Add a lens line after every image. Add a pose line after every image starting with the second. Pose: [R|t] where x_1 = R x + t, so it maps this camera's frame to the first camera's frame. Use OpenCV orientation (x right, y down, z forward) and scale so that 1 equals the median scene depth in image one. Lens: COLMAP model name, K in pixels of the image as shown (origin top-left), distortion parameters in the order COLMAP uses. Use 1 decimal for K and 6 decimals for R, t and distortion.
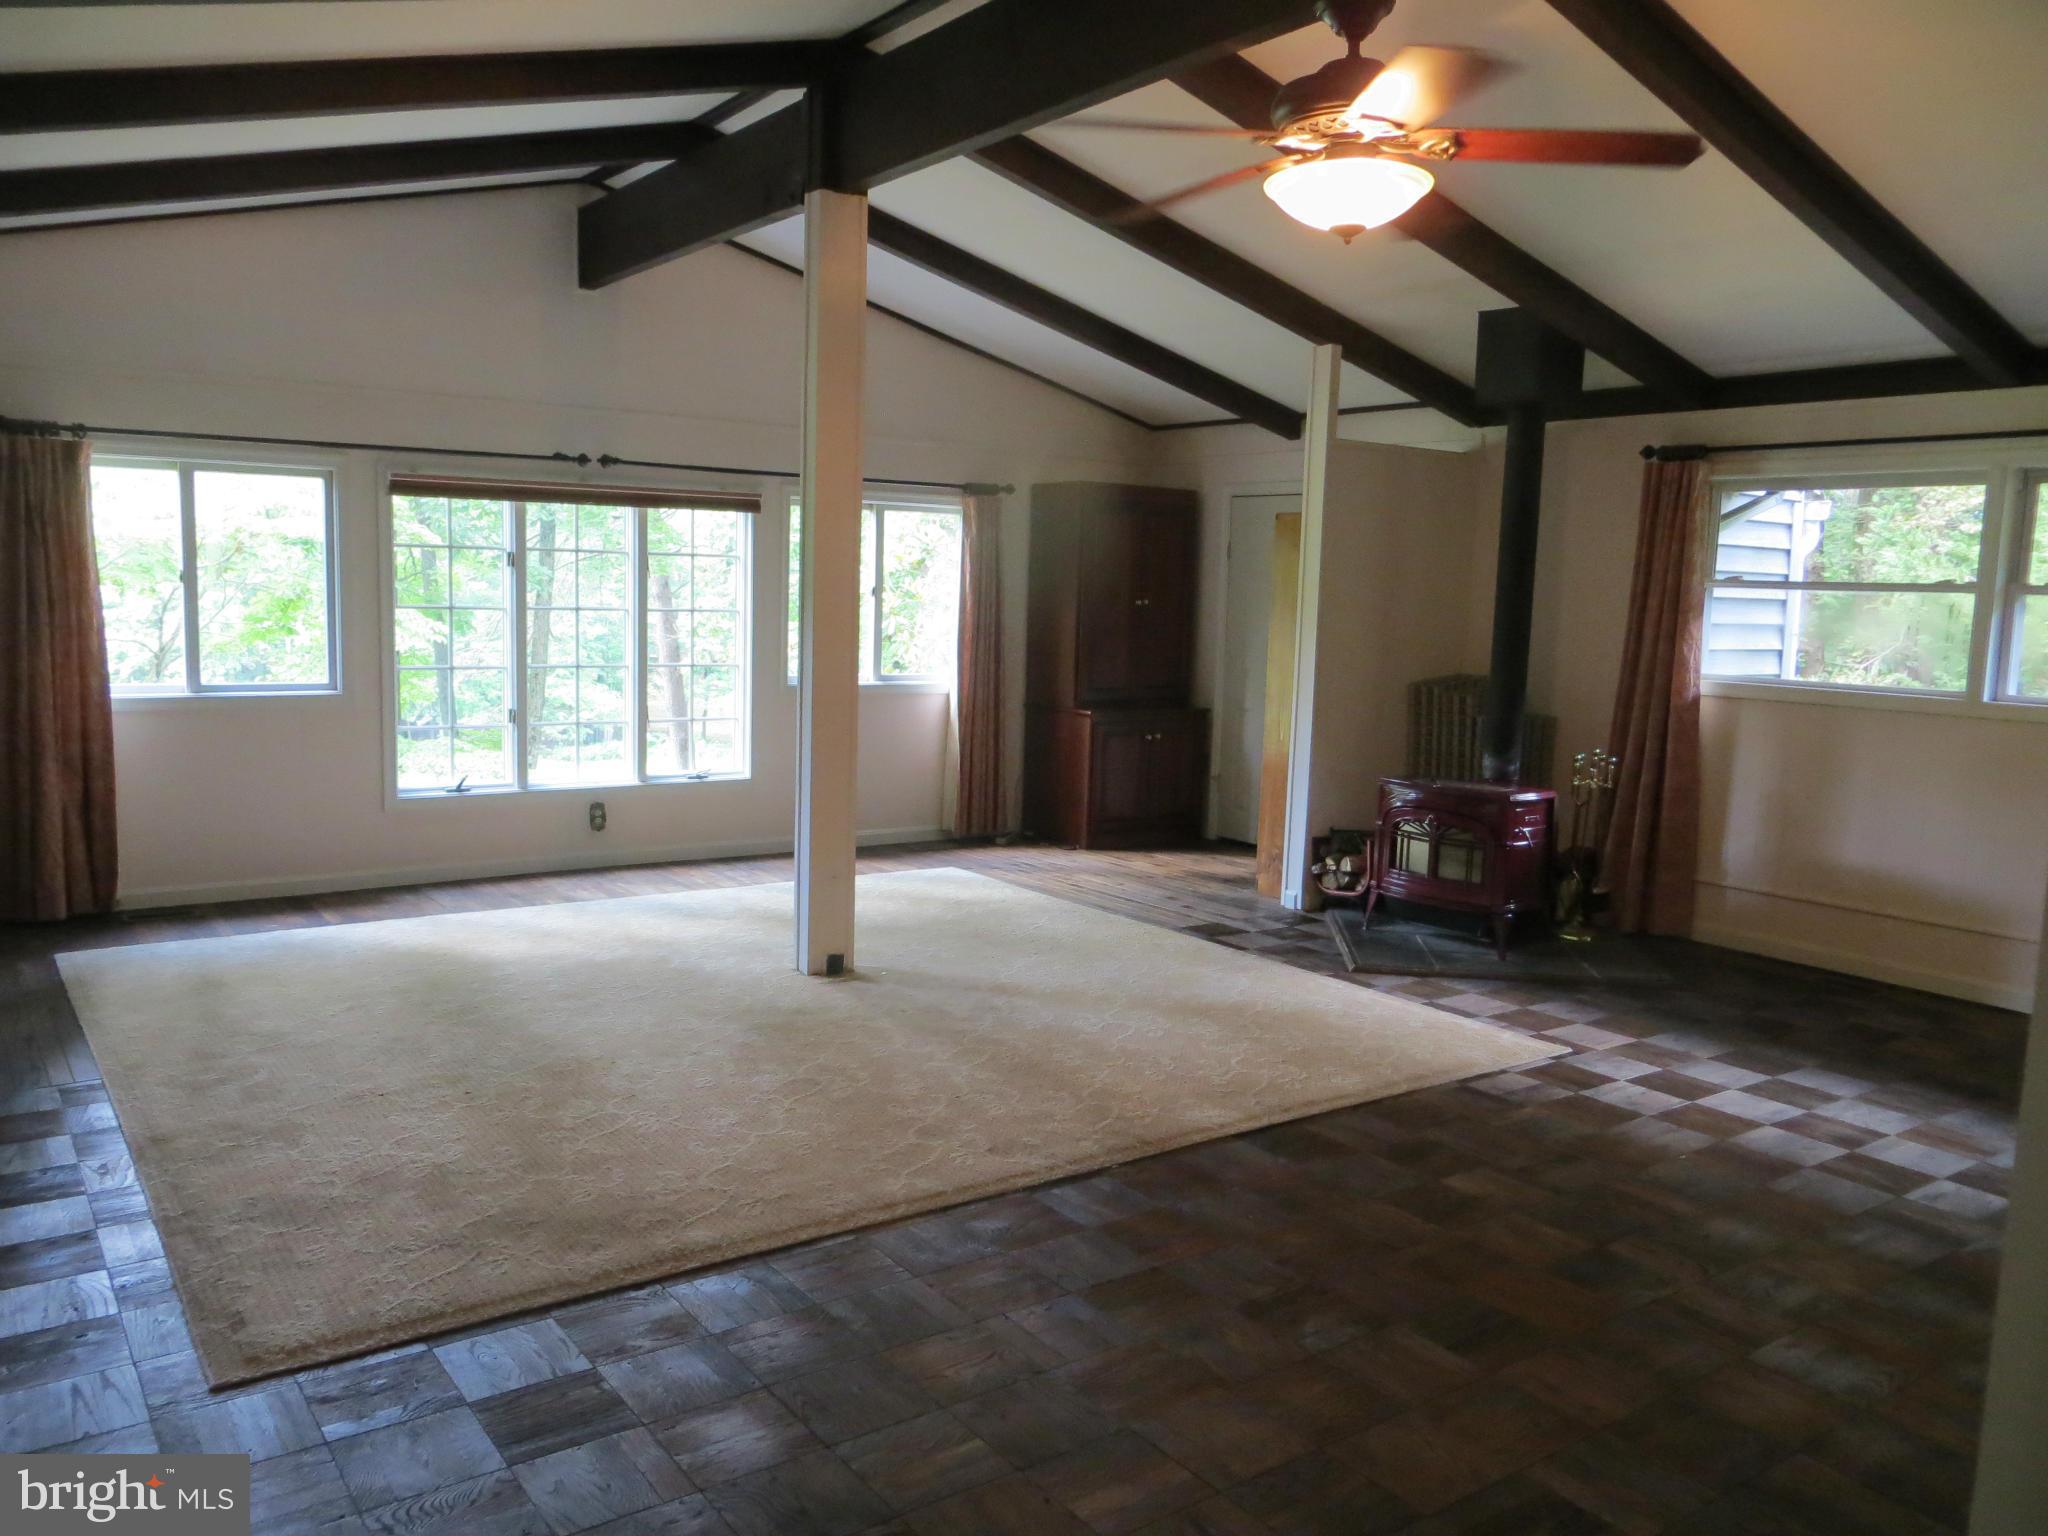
lens RADIAL K [[1558.8, 0, 1011.0], [0, 1558.8, 764.2], [0, 0, 1]] dist [-0.009991, 0.008492]
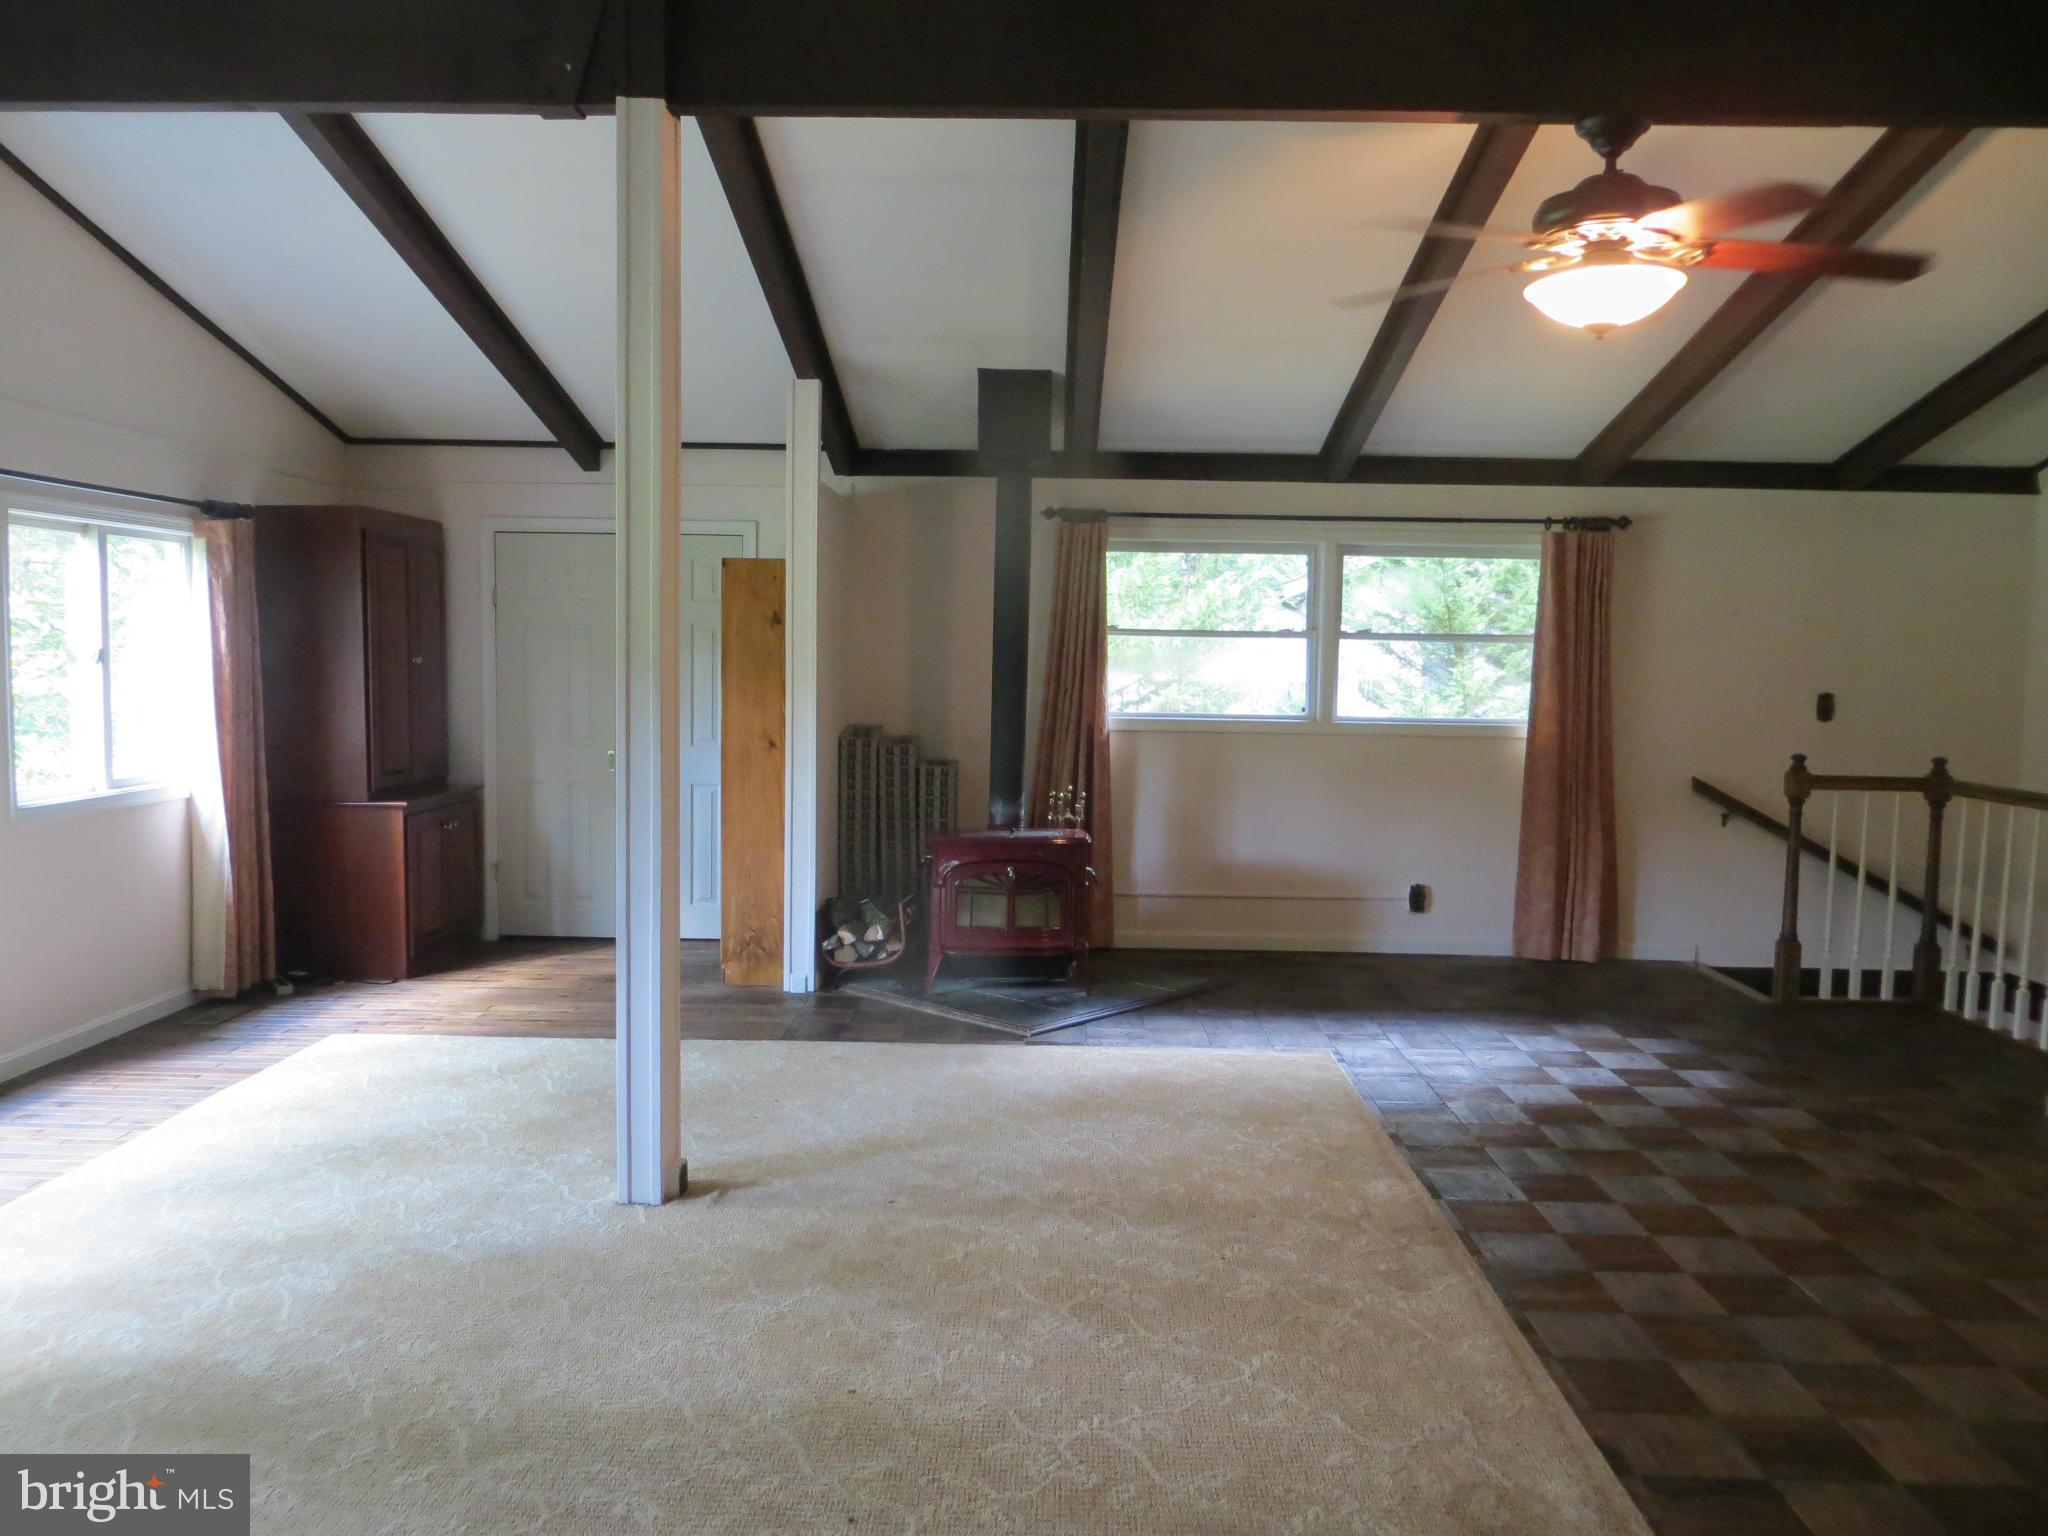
lens RADIAL K [[1558.8, 0, 1011.0], [0, 1558.8, 764.2], [0, 0, 1]] dist [-0.009991, 0.008492]
pose [[0.601995, -0.081527, 0.794327, -0.528334], [0.095756, 0.994966, 0.029550, -0.063640], [-0.792737, 0.058272, 0.606772, 0.391048]]
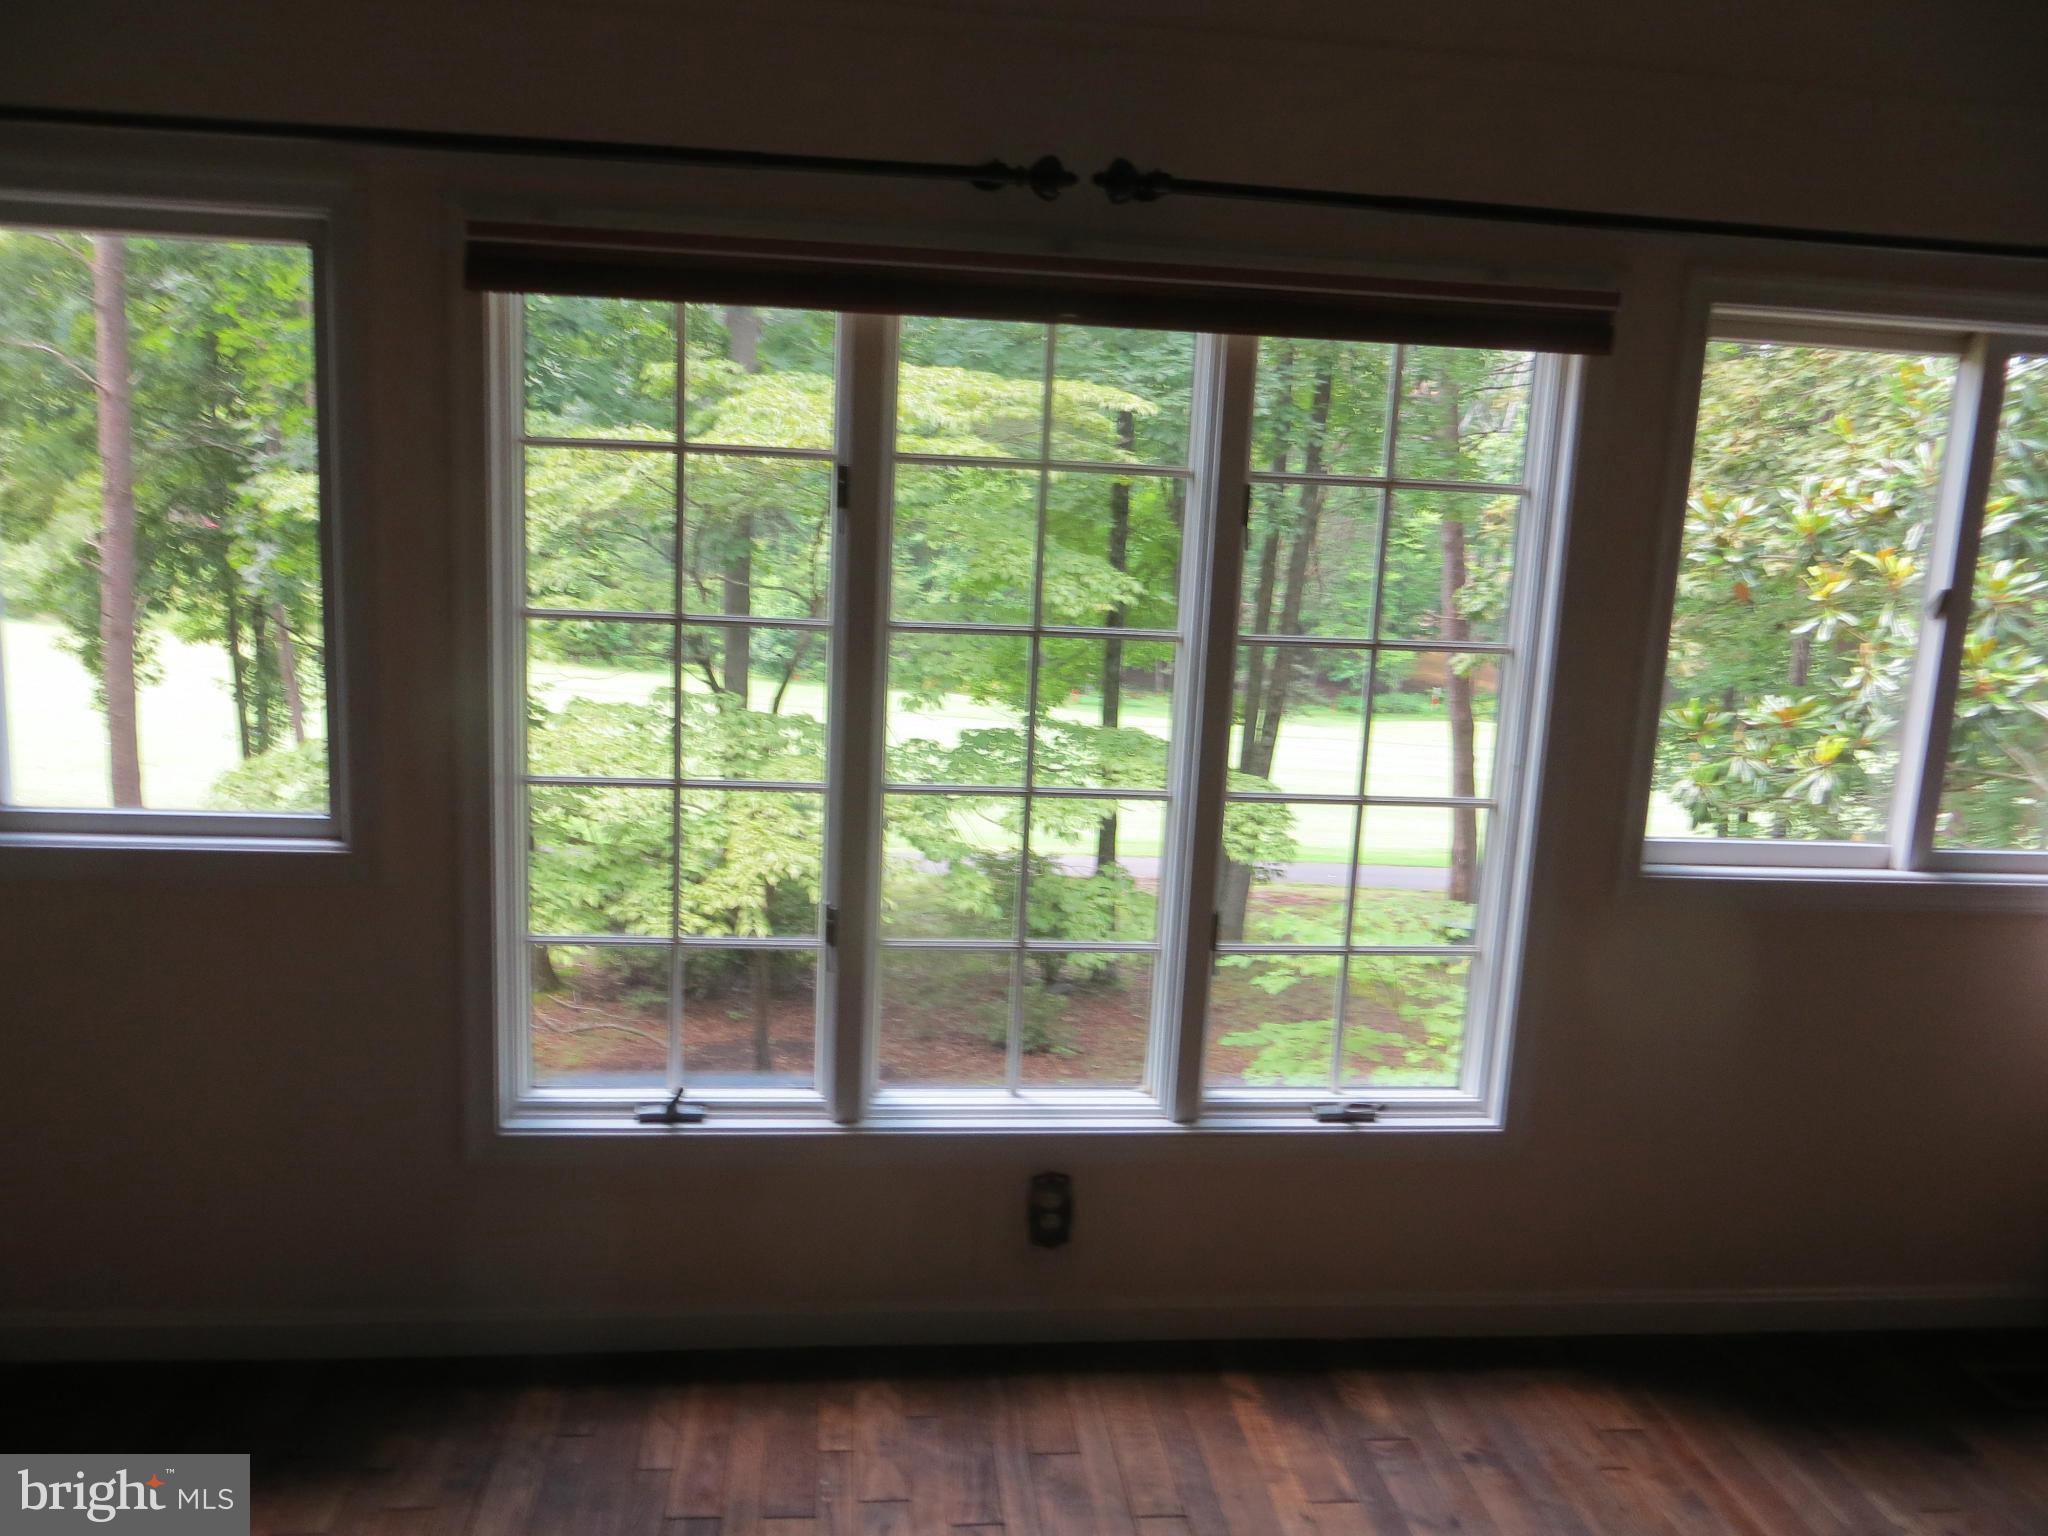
lens RADIAL K [[1558.8, 0, 1011.0], [0, 1558.8, 764.2], [0, 0, 1]] dist [-0.009991, 0.008492]
pose [[0.876350, 0.096050, -0.472002, -0.139866], [-0.078631, 0.995299, 0.056547, -0.109134], [0.475214, -0.012441, 0.879782, 0.839776]]
